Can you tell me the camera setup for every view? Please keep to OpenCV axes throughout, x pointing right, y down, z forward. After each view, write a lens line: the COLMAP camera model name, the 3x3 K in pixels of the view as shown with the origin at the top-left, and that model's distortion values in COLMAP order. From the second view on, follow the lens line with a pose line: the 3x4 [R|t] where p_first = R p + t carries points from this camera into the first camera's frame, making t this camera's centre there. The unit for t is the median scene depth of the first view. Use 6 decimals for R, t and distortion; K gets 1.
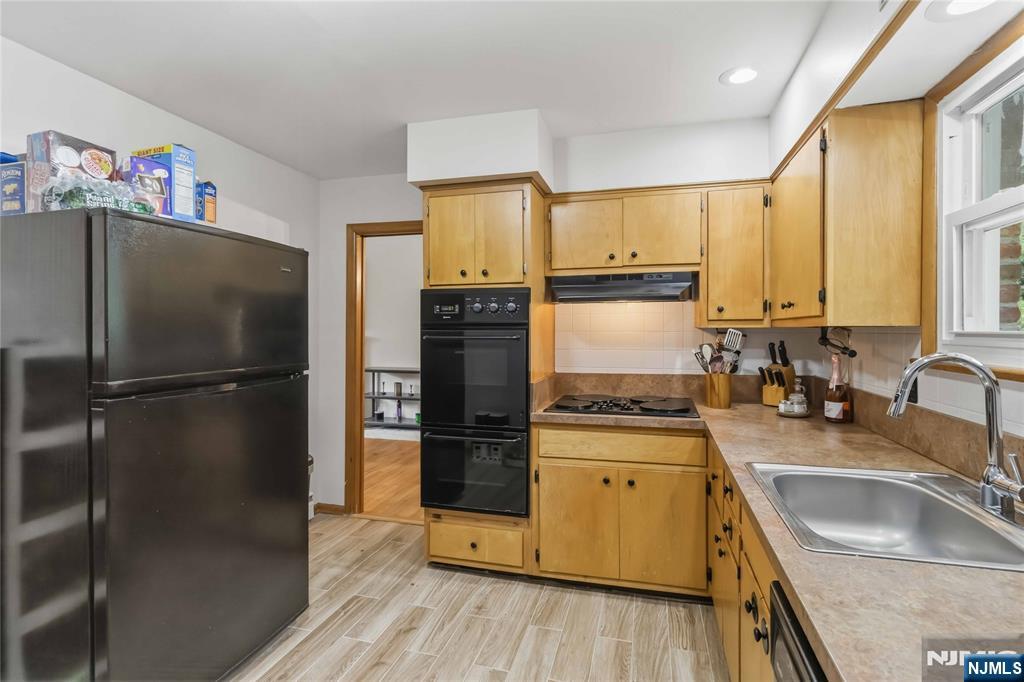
lens RADIAL K [[485.8, 0, 518.0], [0, 485.8, 332.4], [0, 0, 1]] dist [0.000692, -0.001099]
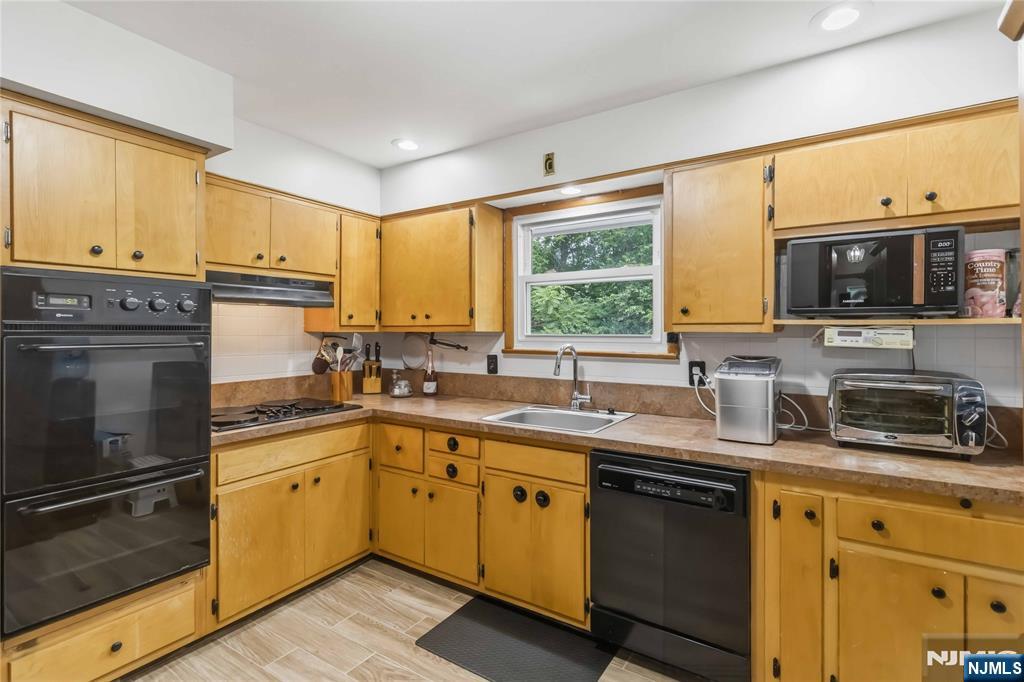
lens RADIAL K [[485.8, 0, 538.4], [0, 485.8, 331.7], [0, 0, 1]] dist [0.000692, -0.001099]
pose [[0.272143, 0.001376, 0.962256, -0.610768], [0.004830, 0.999984, -0.002795, -0.005262], [-0.962245, 0.005409, 0.272132, 0.239848]]
